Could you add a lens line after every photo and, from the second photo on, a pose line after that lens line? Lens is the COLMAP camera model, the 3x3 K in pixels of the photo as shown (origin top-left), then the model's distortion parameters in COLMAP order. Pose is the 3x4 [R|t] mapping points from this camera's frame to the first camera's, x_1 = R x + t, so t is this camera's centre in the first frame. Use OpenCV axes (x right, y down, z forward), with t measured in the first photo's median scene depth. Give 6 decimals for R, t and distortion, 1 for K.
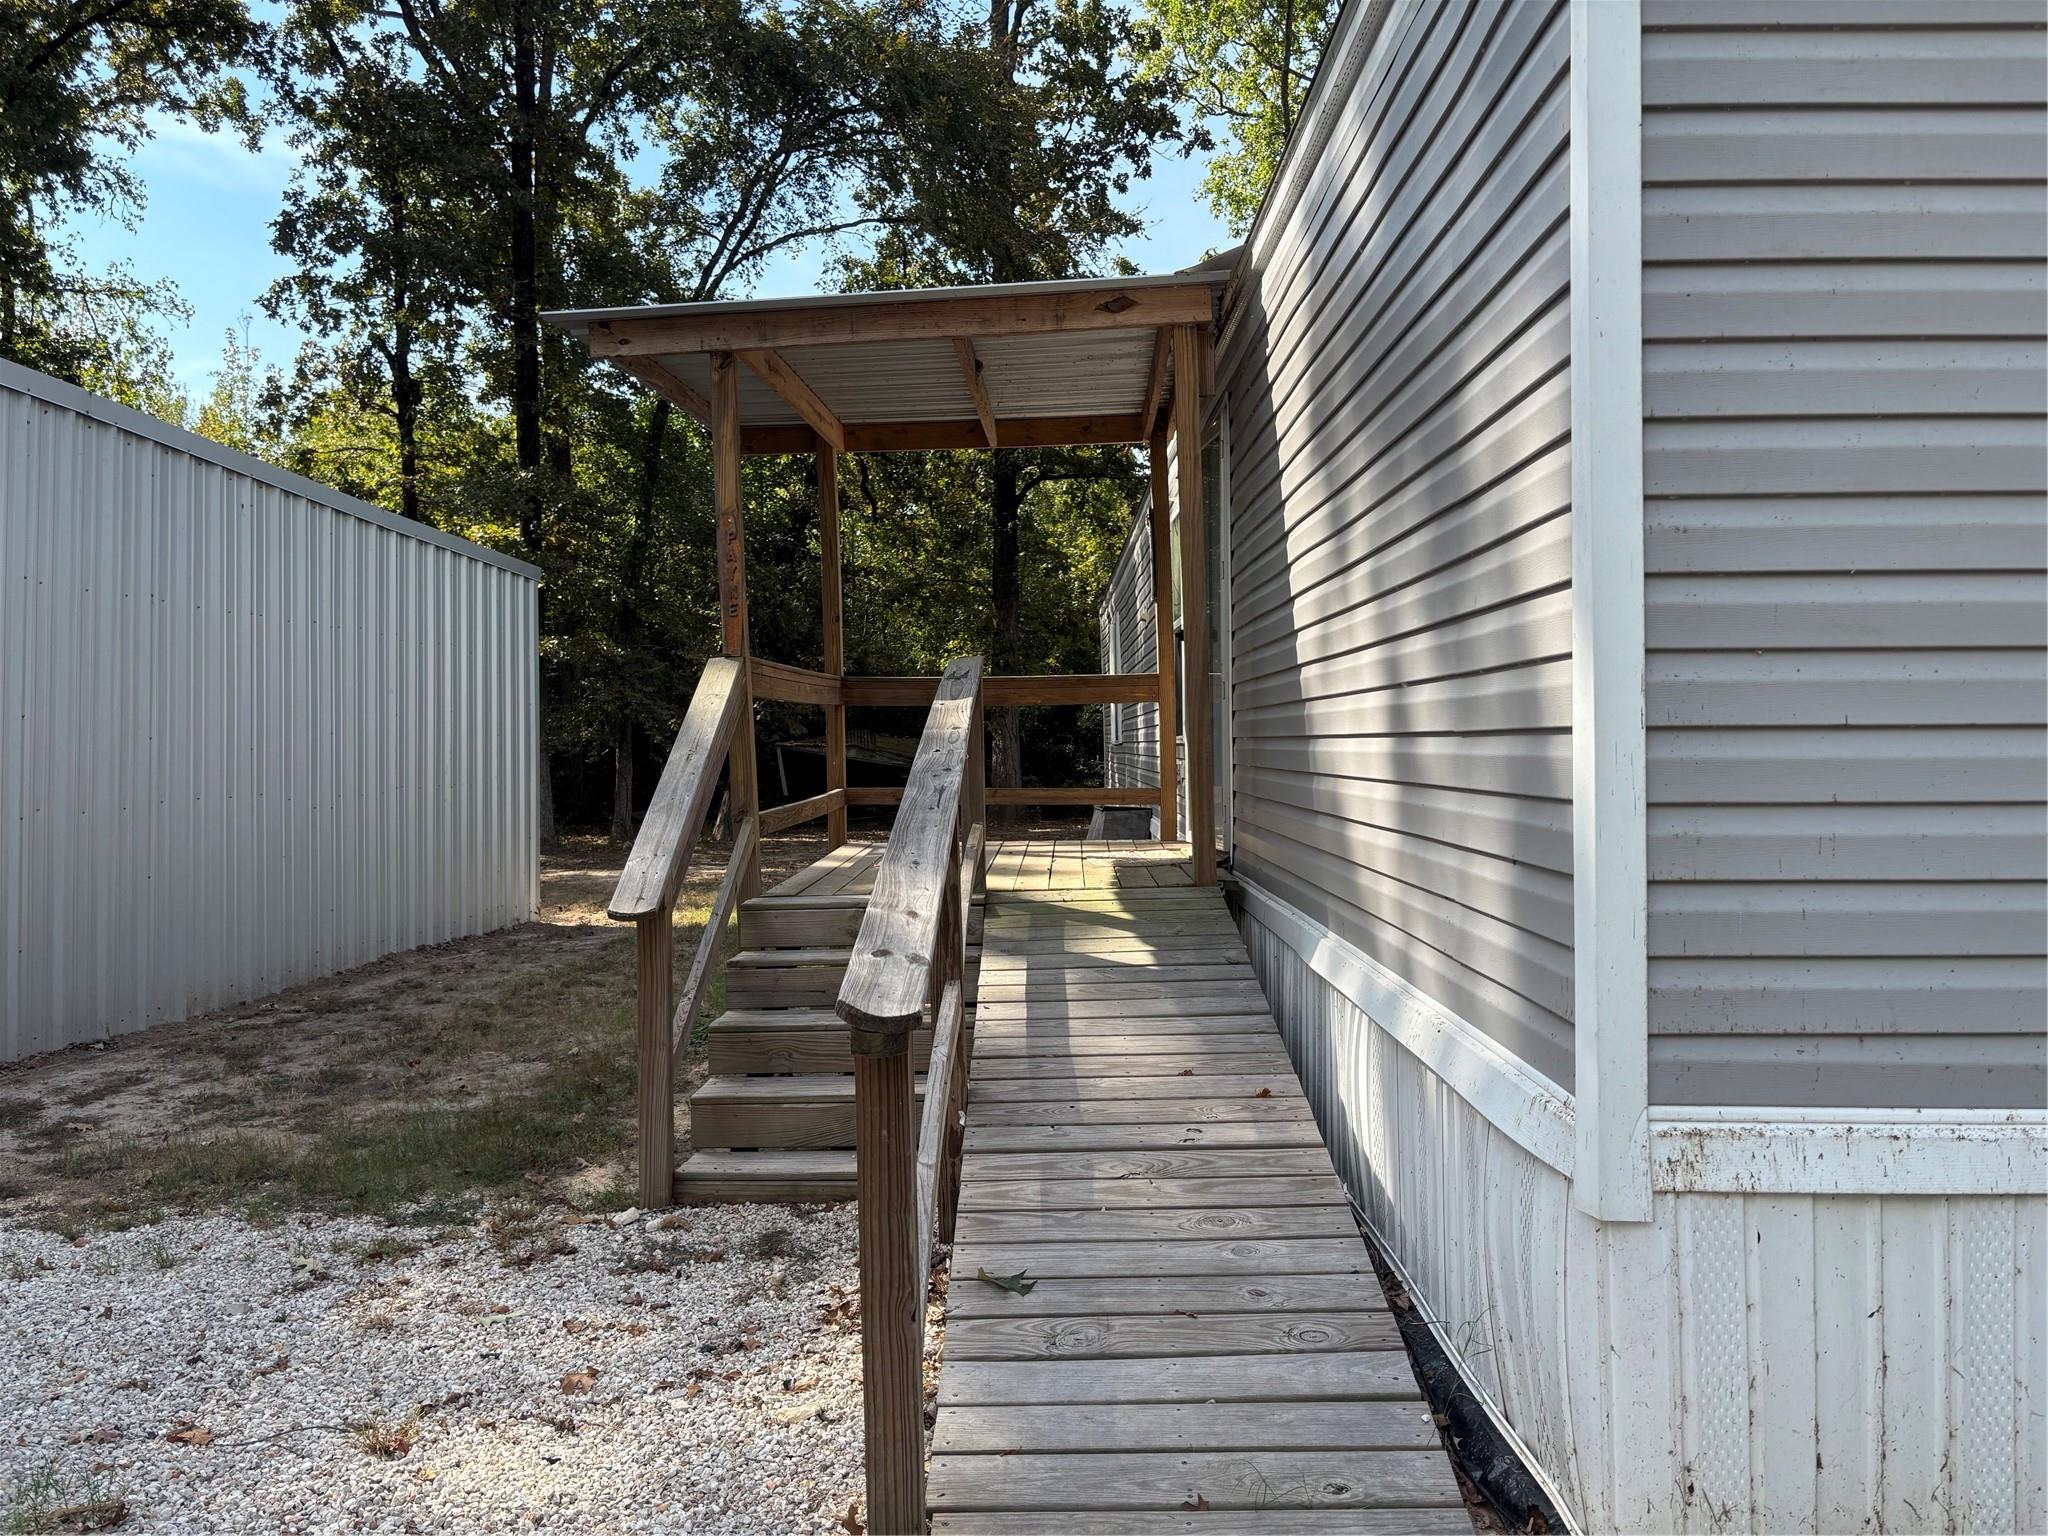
lens RADIAL K [[1549.8, 0, 1035.4], [0, 1549.8, 771.4], [0, 0, 1]] dist [0.075399, -0.076124]
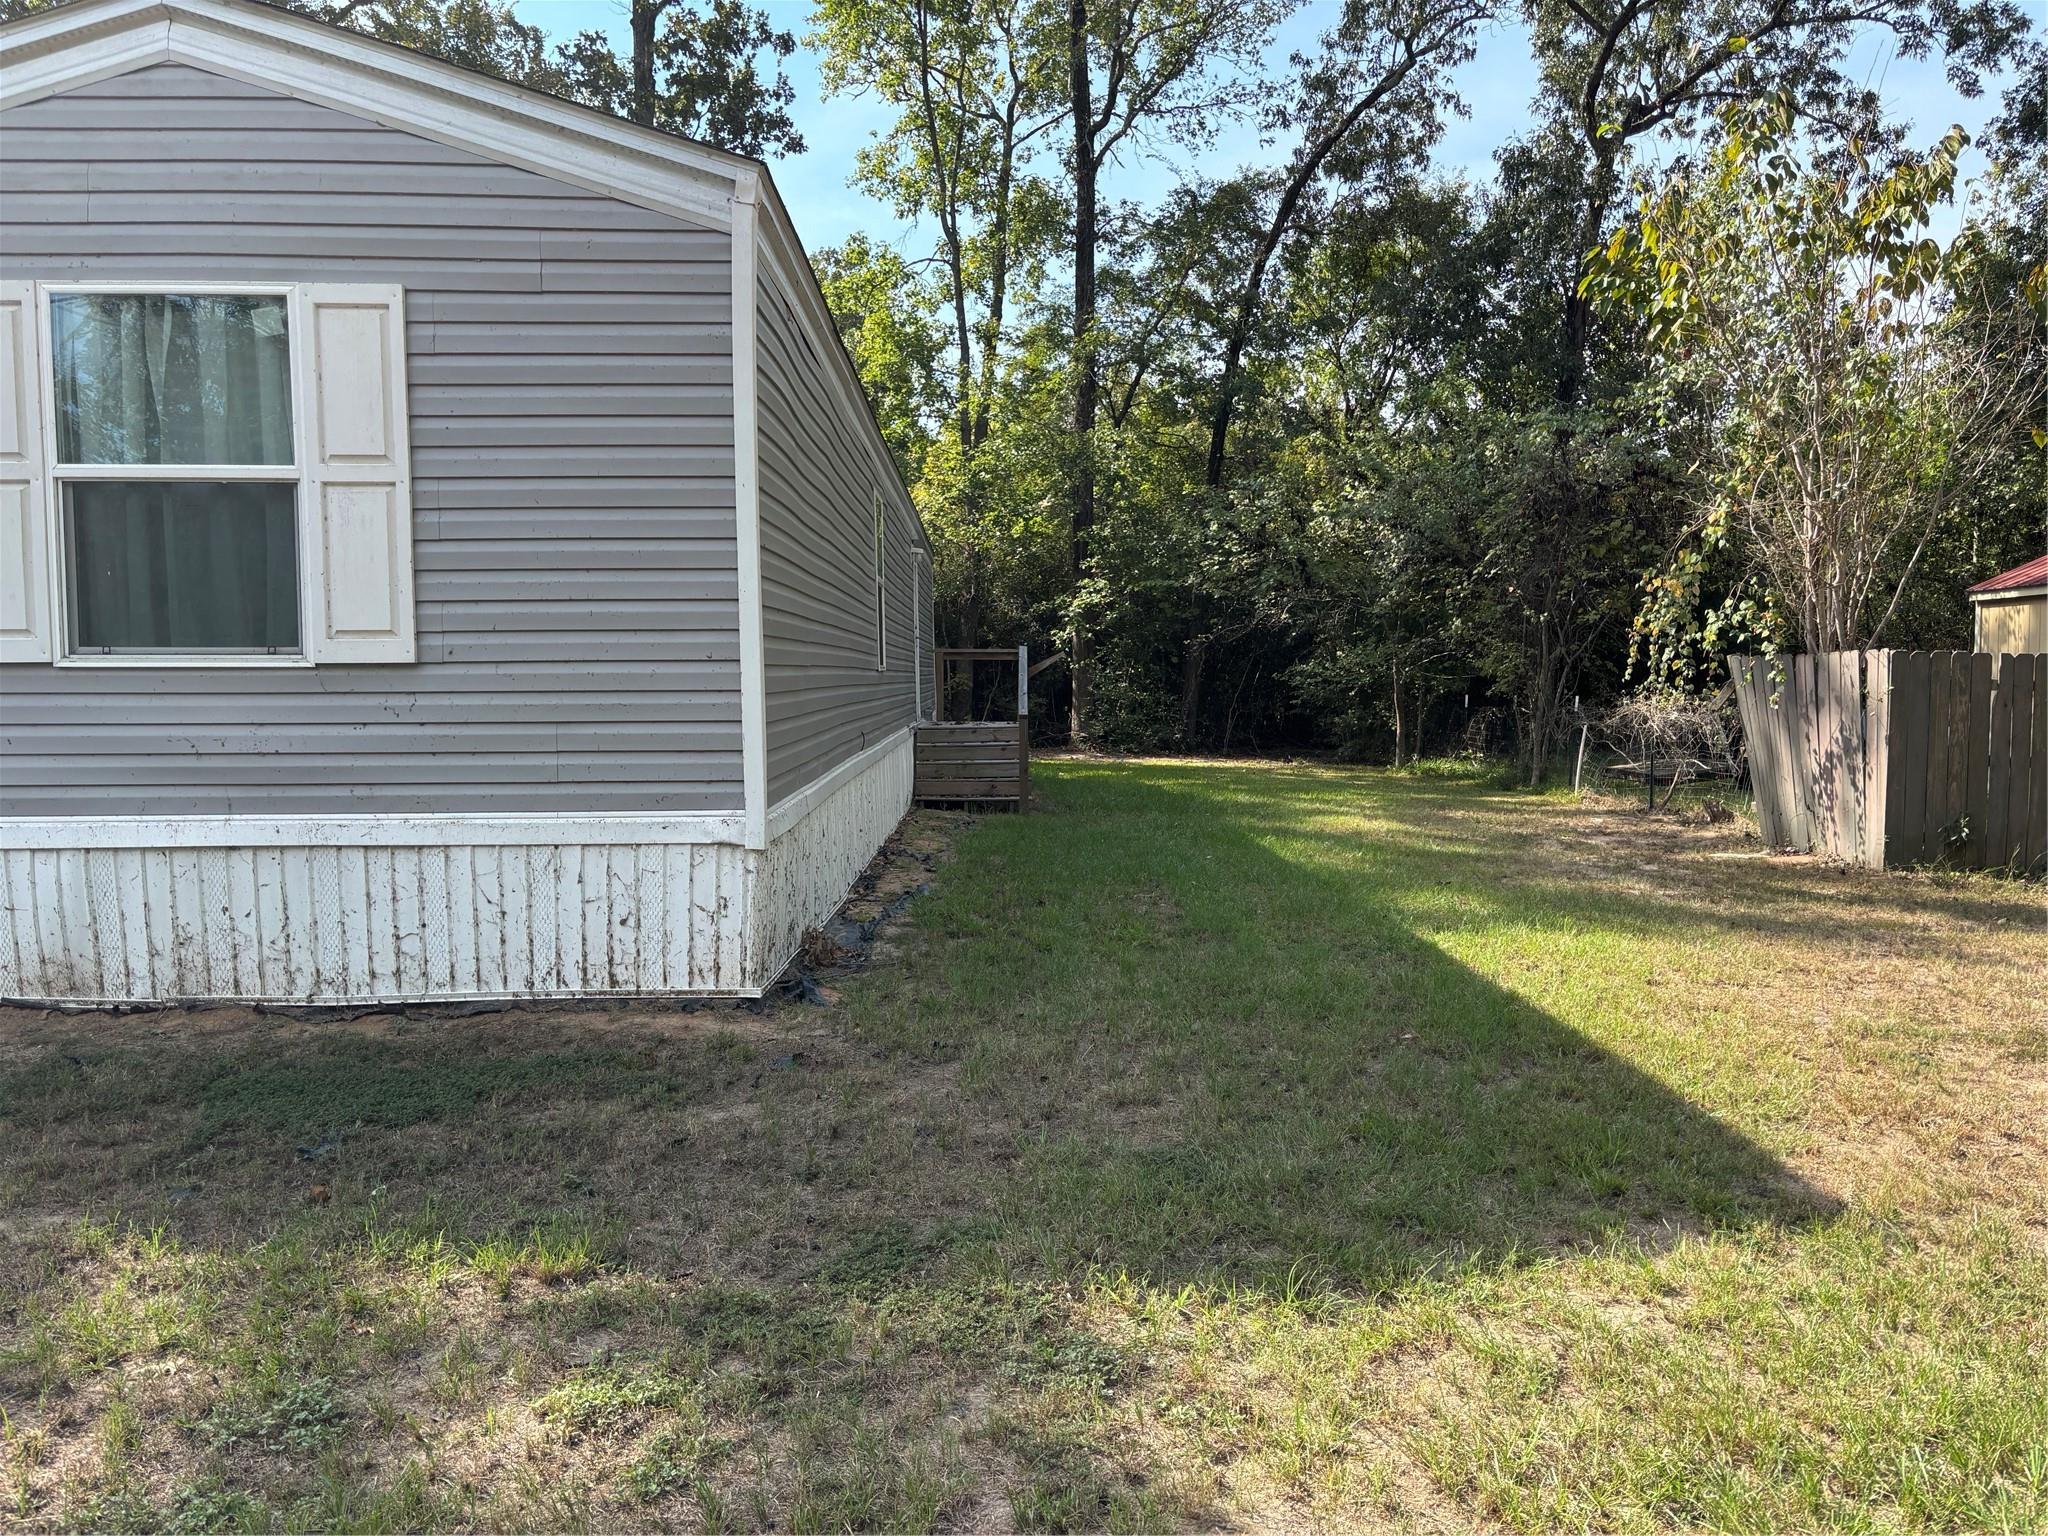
lens RADIAL K [[1549.8, 0, 1022.1], [0, 1549.8, 767.7], [0, 0, 1]] dist [0.075399, -0.076124]
pose [[0.999622, 0.000729, 0.027480, 0.212445], [-0.001759, 0.999297, 0.037456, 0.003434], [-0.027433, -0.037490, 0.998920, -0.132450]]
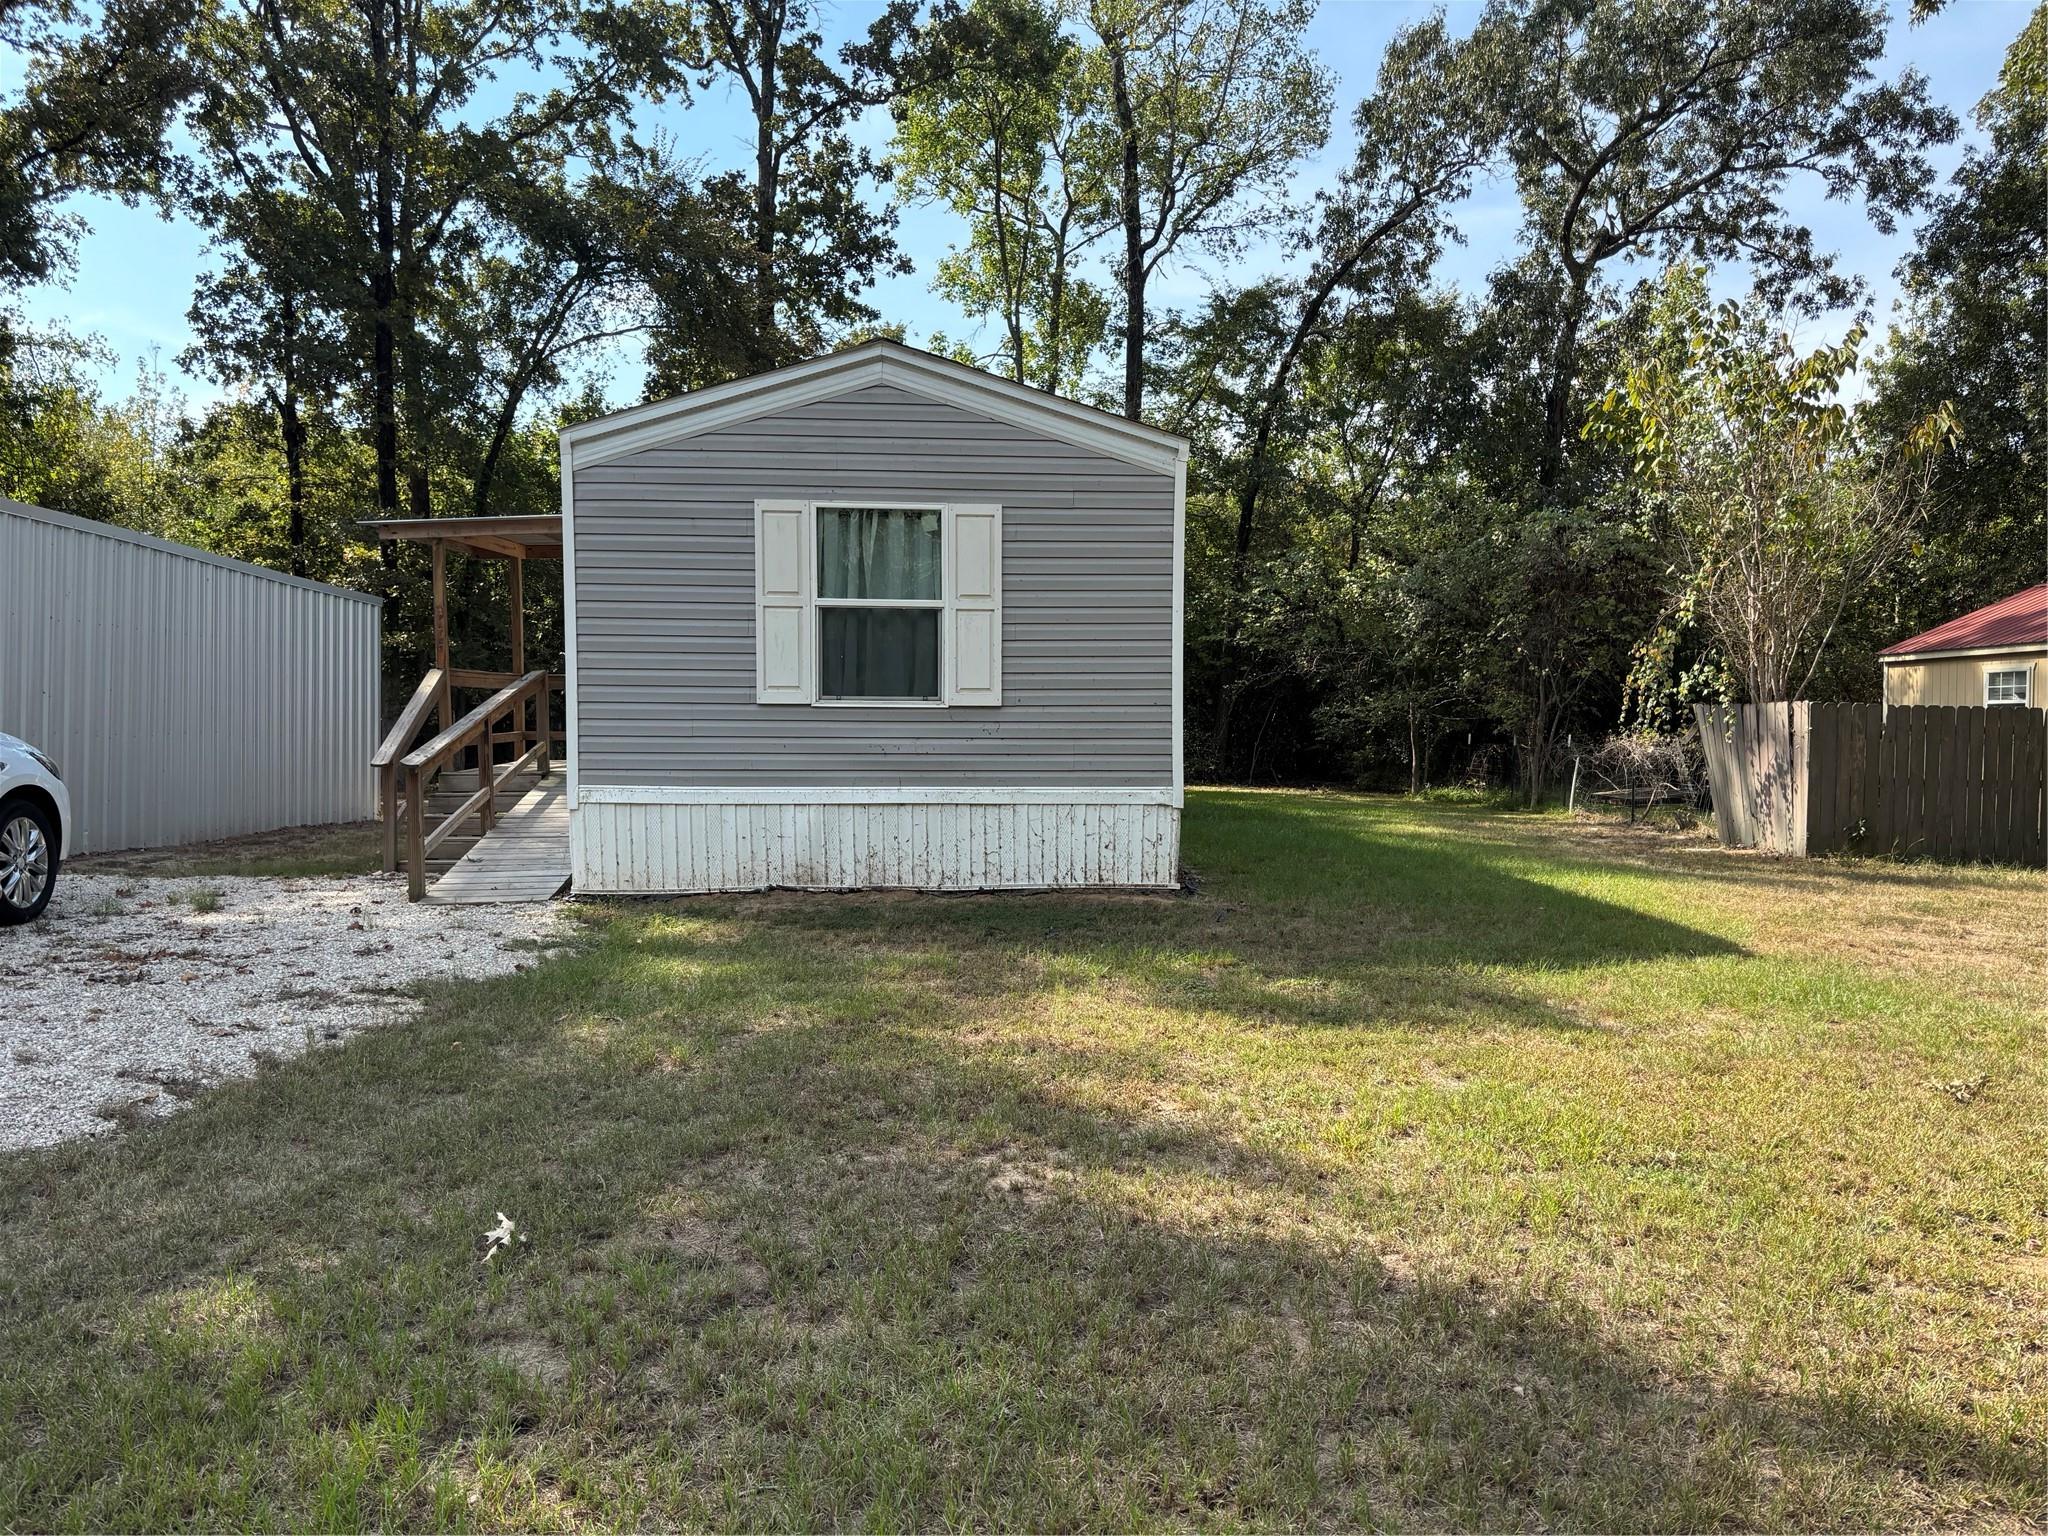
lens RADIAL K [[1549.8, 0, 1010.4], [0, 1549.8, 765.9], [0, 0, 1]] dist [0.075399, -0.076124]
pose [[0.998791, 0.009102, 0.048300, 0.120865], [-0.009655, 0.999890, 0.011230, 0.008107], [-0.048193, -0.011683, 0.998770, -0.305727]]
